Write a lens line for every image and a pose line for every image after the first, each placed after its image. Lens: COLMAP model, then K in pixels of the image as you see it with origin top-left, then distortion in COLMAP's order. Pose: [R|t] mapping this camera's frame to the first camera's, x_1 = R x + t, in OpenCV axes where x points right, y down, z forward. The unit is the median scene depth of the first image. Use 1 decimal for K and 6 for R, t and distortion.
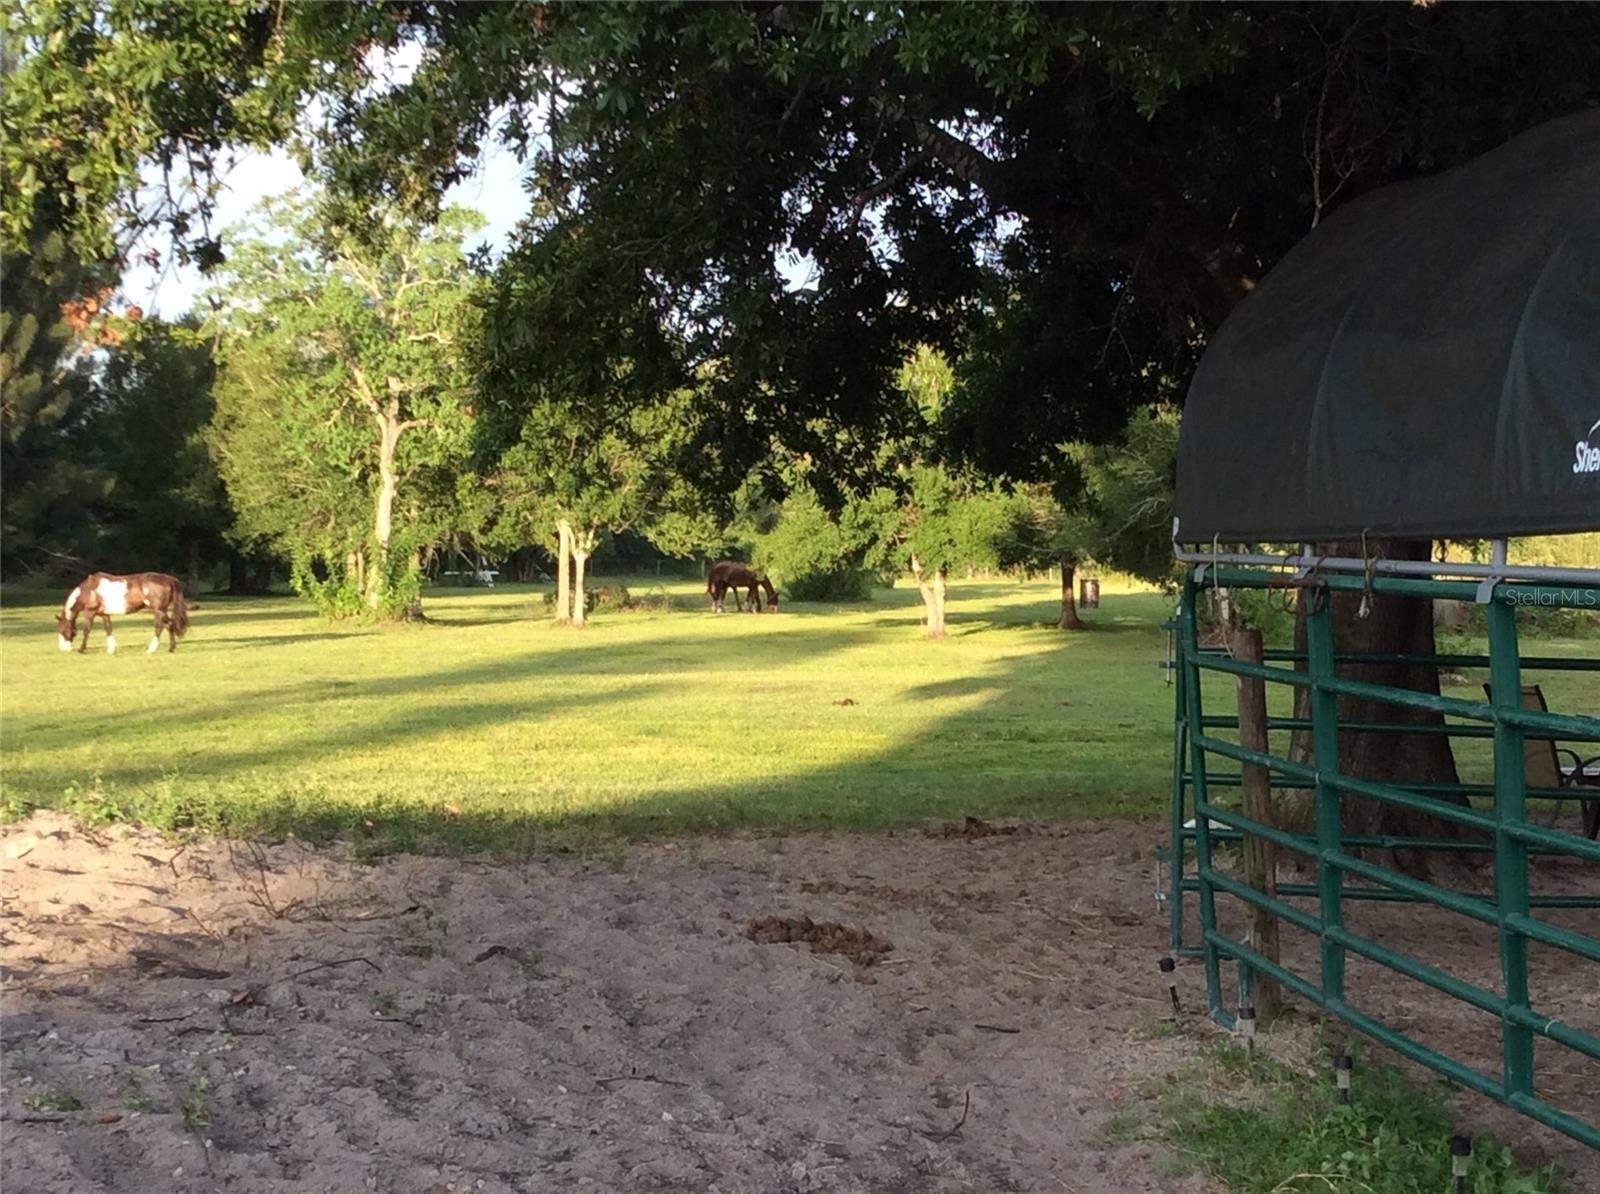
lens RADIAL K [[2576.7, 0, 800.0], [0, 2576.7, 597.0], [0, 0, 1]] dist [-0.019697, -0.017879]
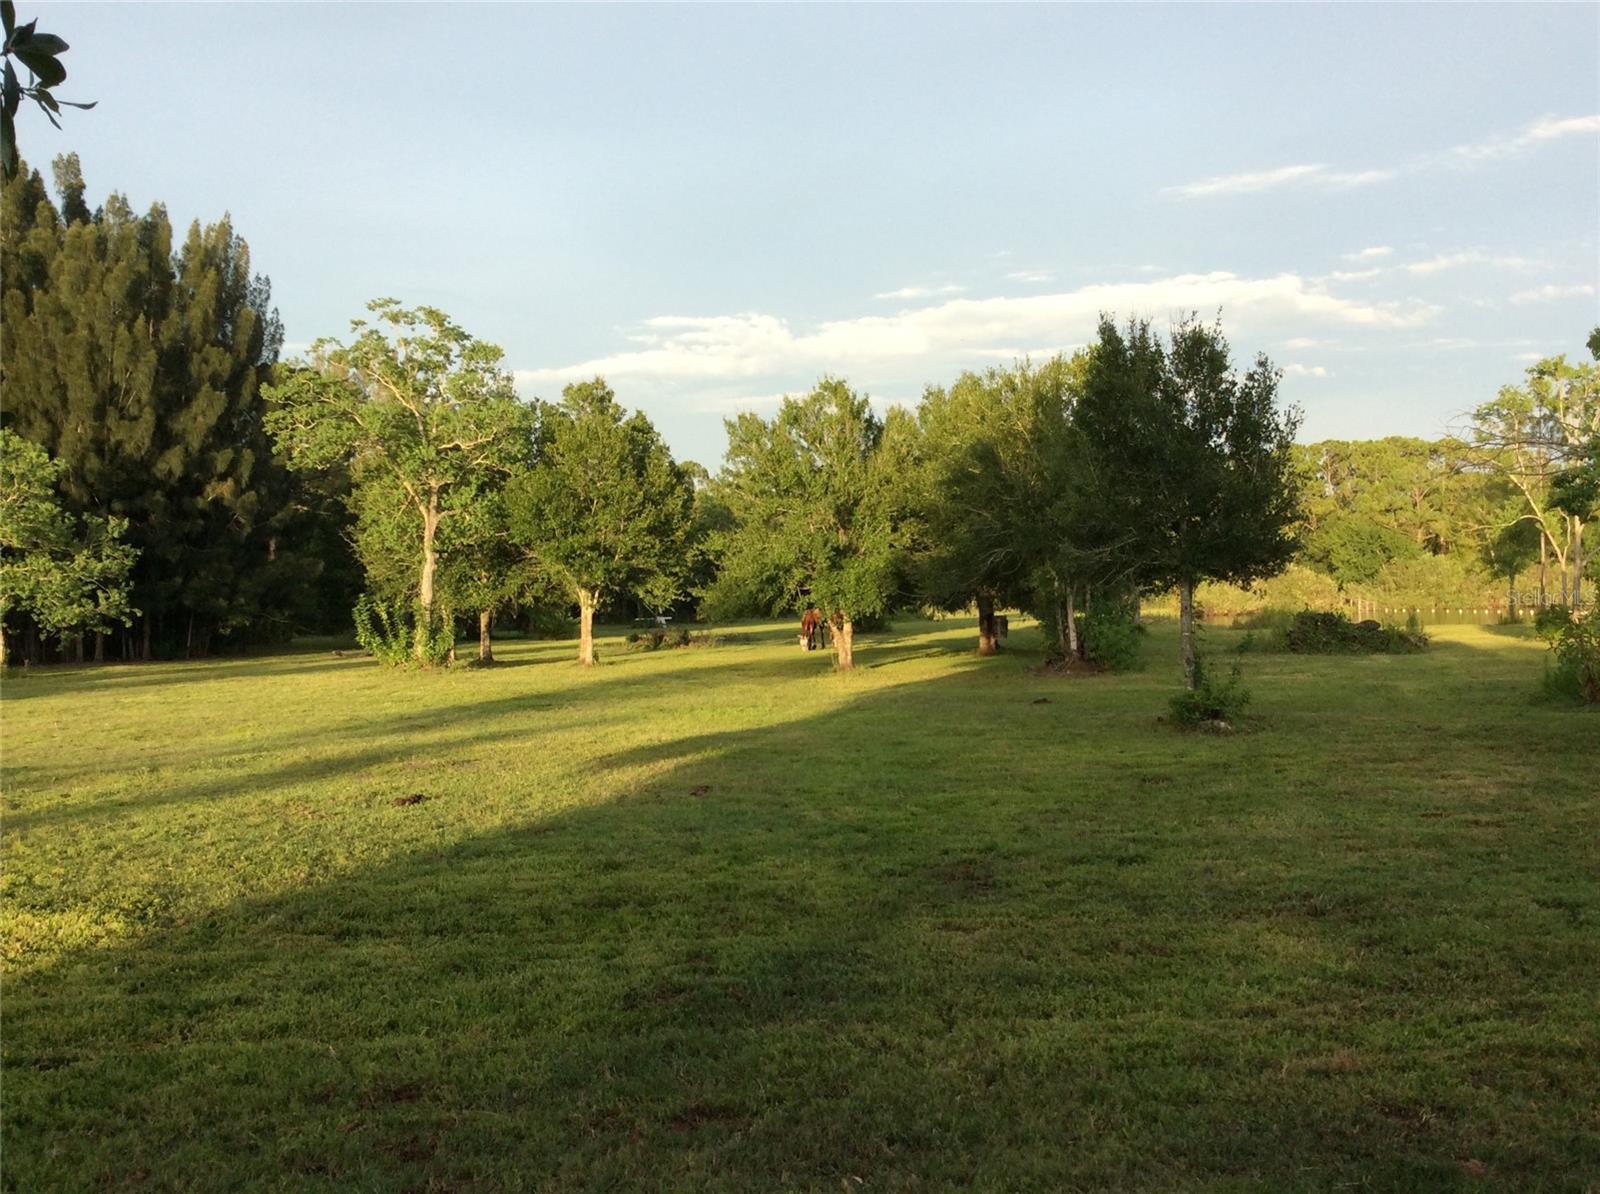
lens RADIAL K [[1454.3, 0, 800.0], [0, 1454.3, 597.0], [0, 0, 1]] dist [0.124488, -0.261922]
pose [[0.992877, -0.030083, -0.115285, 0.108394], [0.028091, 0.999427, -0.018862, -0.006246], [0.115786, 0.015489, 0.993153, 0.291420]]
